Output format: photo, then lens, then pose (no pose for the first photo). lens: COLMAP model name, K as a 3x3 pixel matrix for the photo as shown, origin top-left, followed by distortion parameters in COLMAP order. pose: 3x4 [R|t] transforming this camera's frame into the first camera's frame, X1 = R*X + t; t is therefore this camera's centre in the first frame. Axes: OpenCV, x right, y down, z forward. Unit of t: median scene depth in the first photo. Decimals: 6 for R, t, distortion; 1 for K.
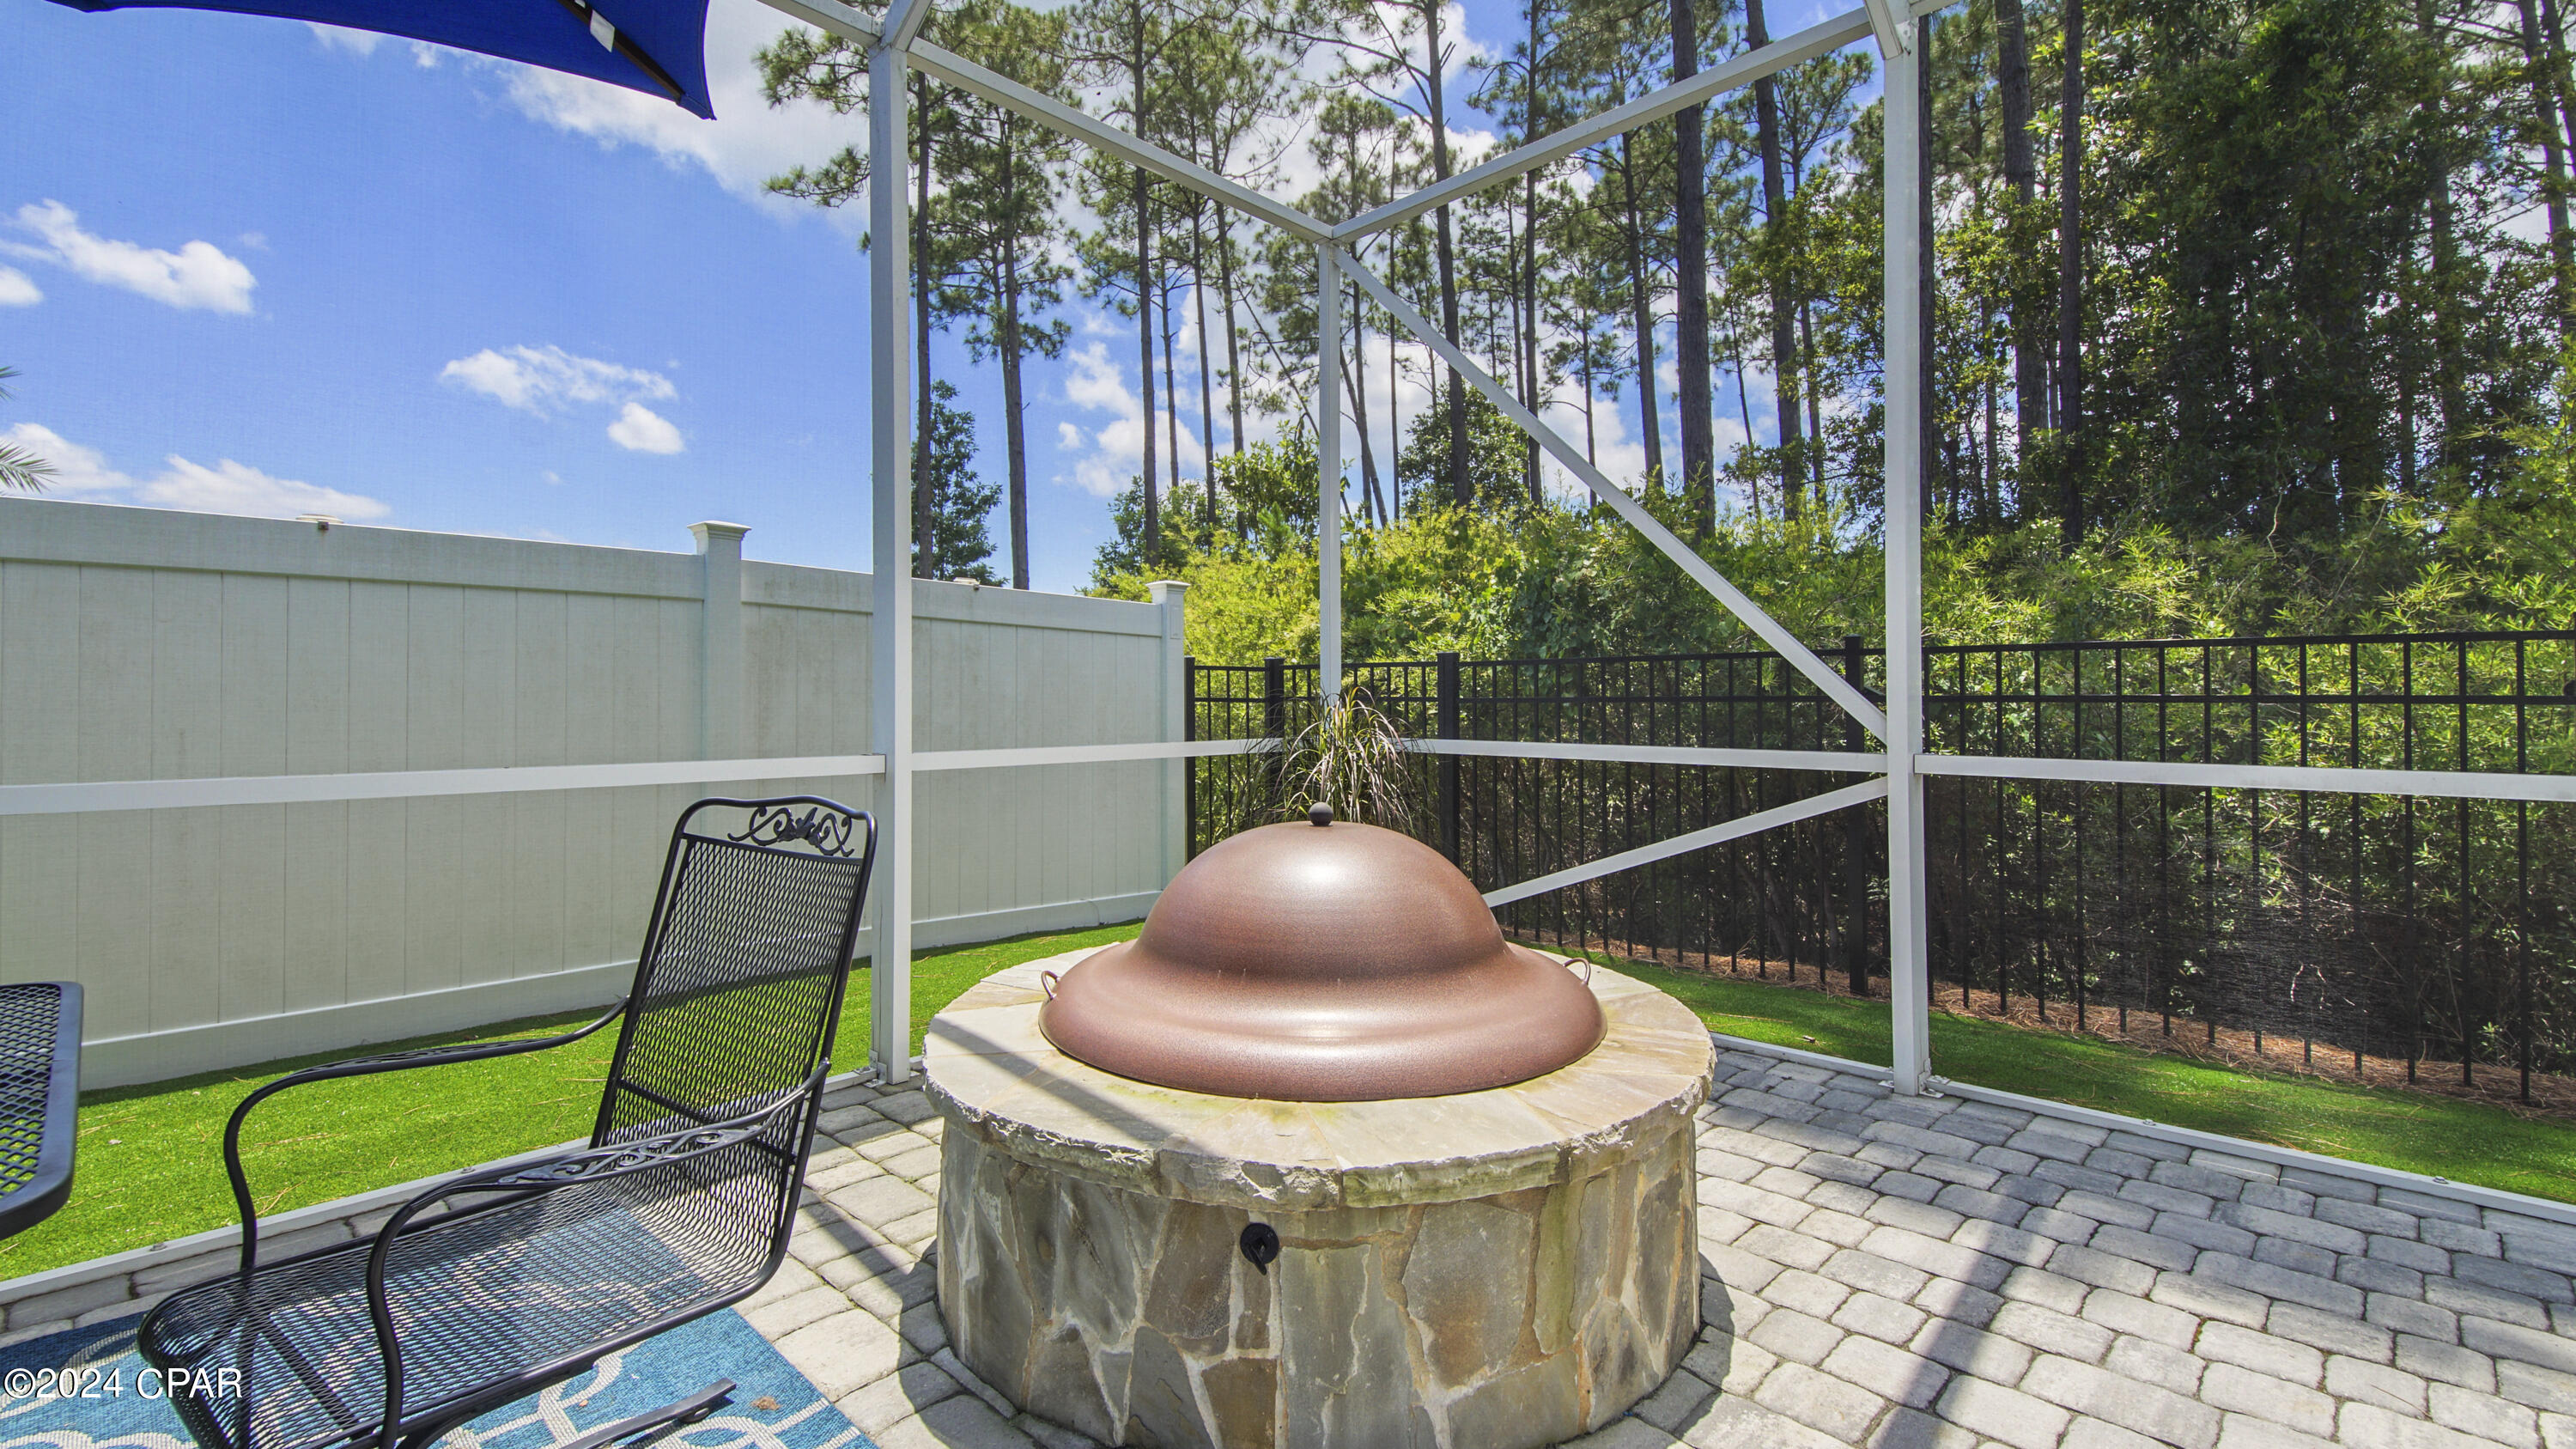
lens RADIAL K [[1058.5, 0, 1346.4], [0, 1058.5, 678.8], [0, 0, 1]] dist [0.000455, 0.000080]
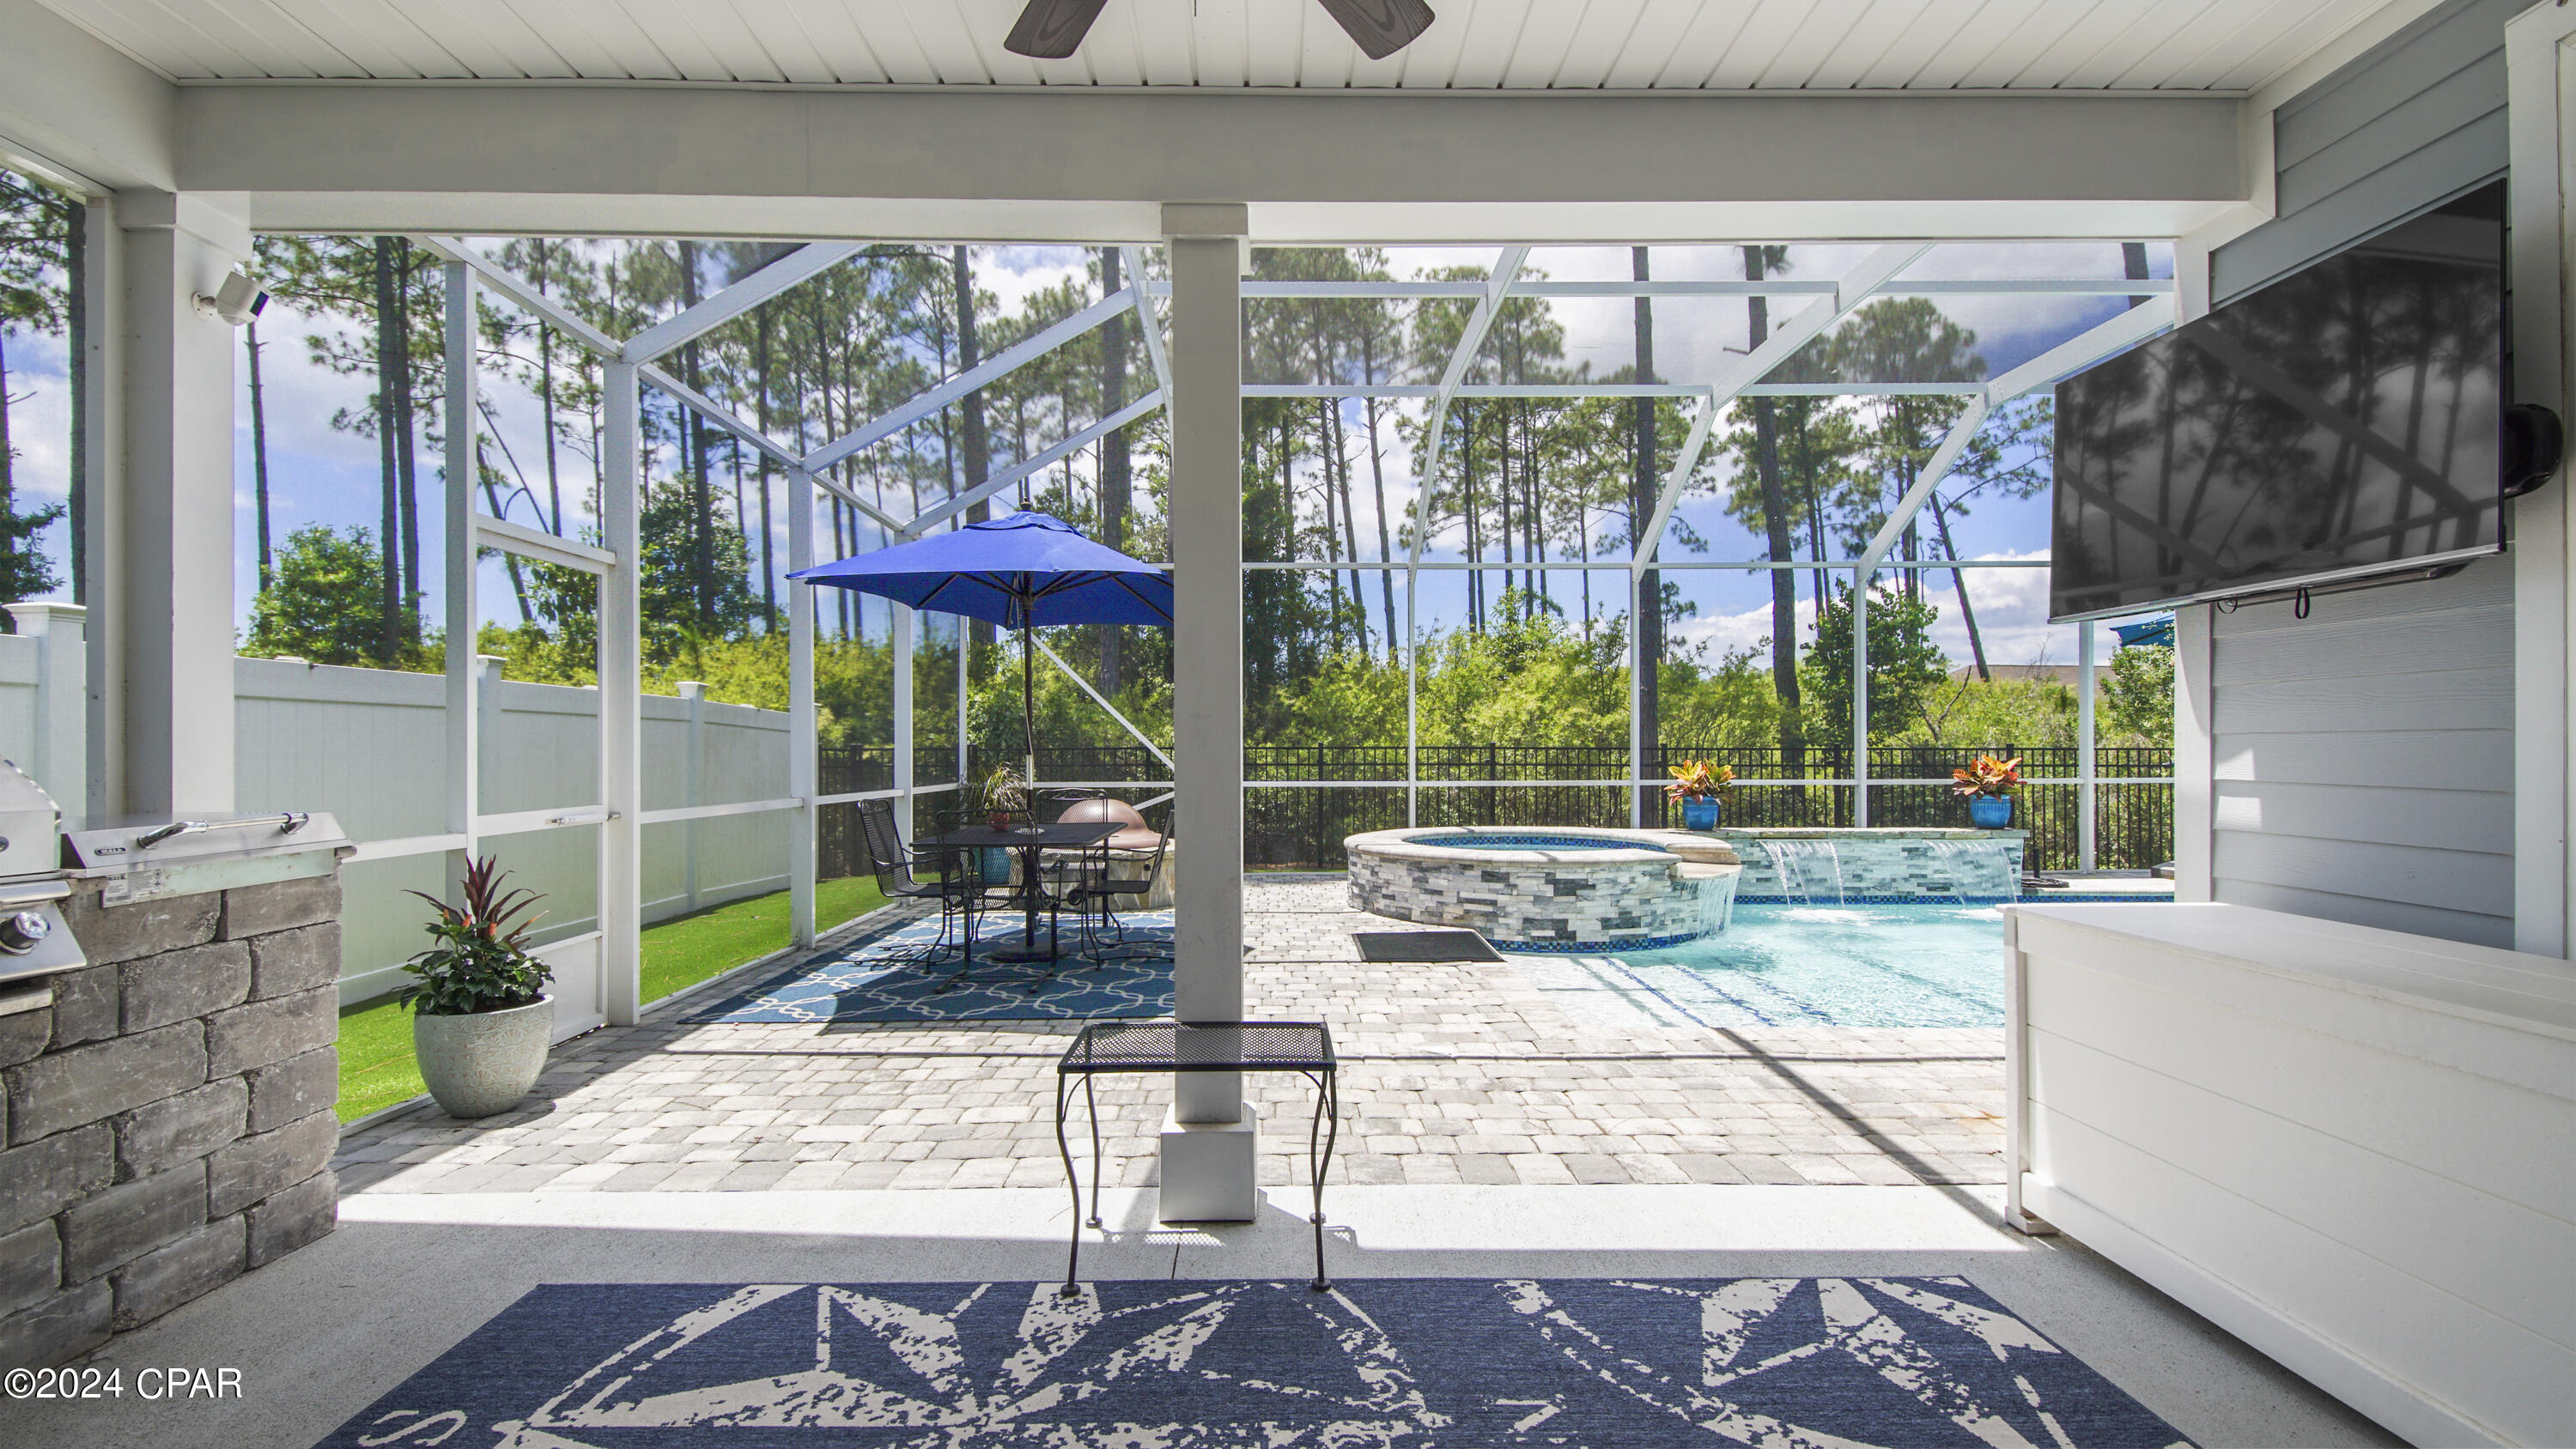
lens RADIAL K [[1162.0, 0, 1303.2], [0, 1162.0, 738.4], [0, 0, 1]] dist [0.043485, -0.021908]
pose [[0.668267, 0.002095, 0.743919, -0.360734], [-0.006930, 0.999970, 0.003410, -0.014590], [-0.743890, -0.007434, 0.668261, -0.317726]]
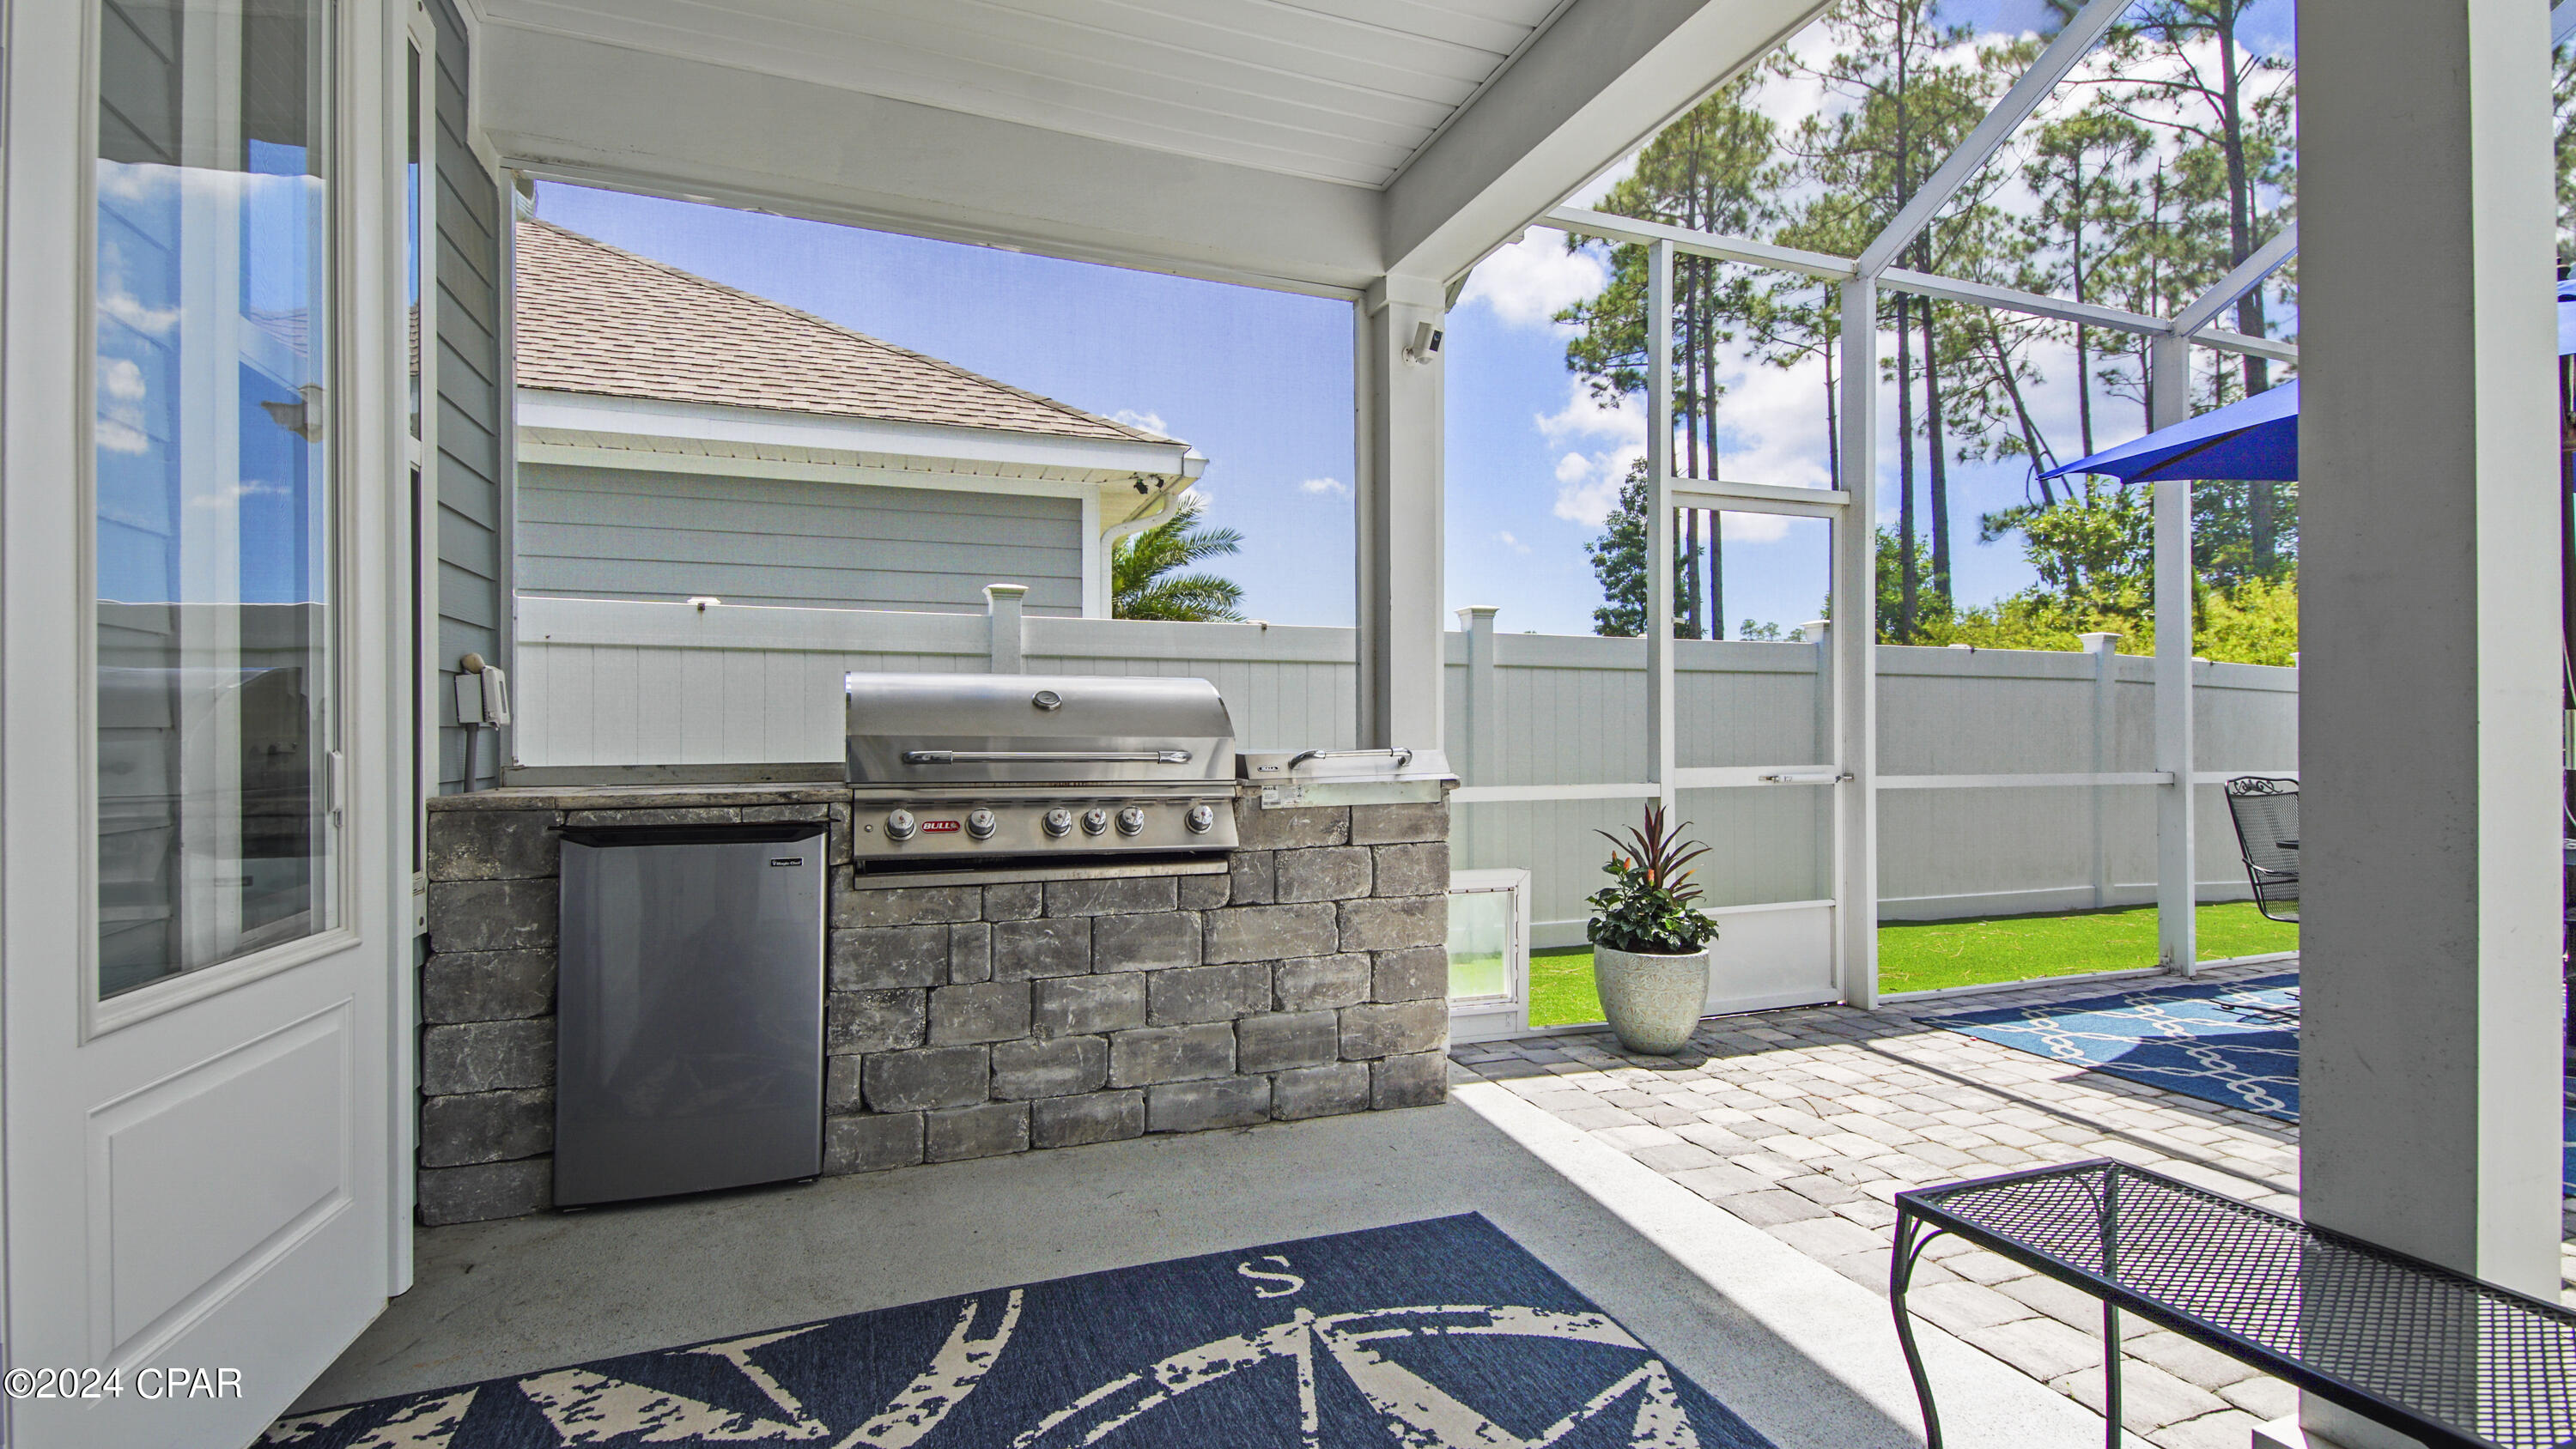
lens RADIAL K [[1162.0, 0, 1303.2], [0, 1162.0, 738.4], [0, 0, 1]] dist [0.043485, -0.021908]
pose [[0.917250, -0.003768, -0.398295, -0.211505], [0.009921, 0.999861, 0.013387, -0.002636], [0.398189, -0.016231, 0.917160, -0.274660]]
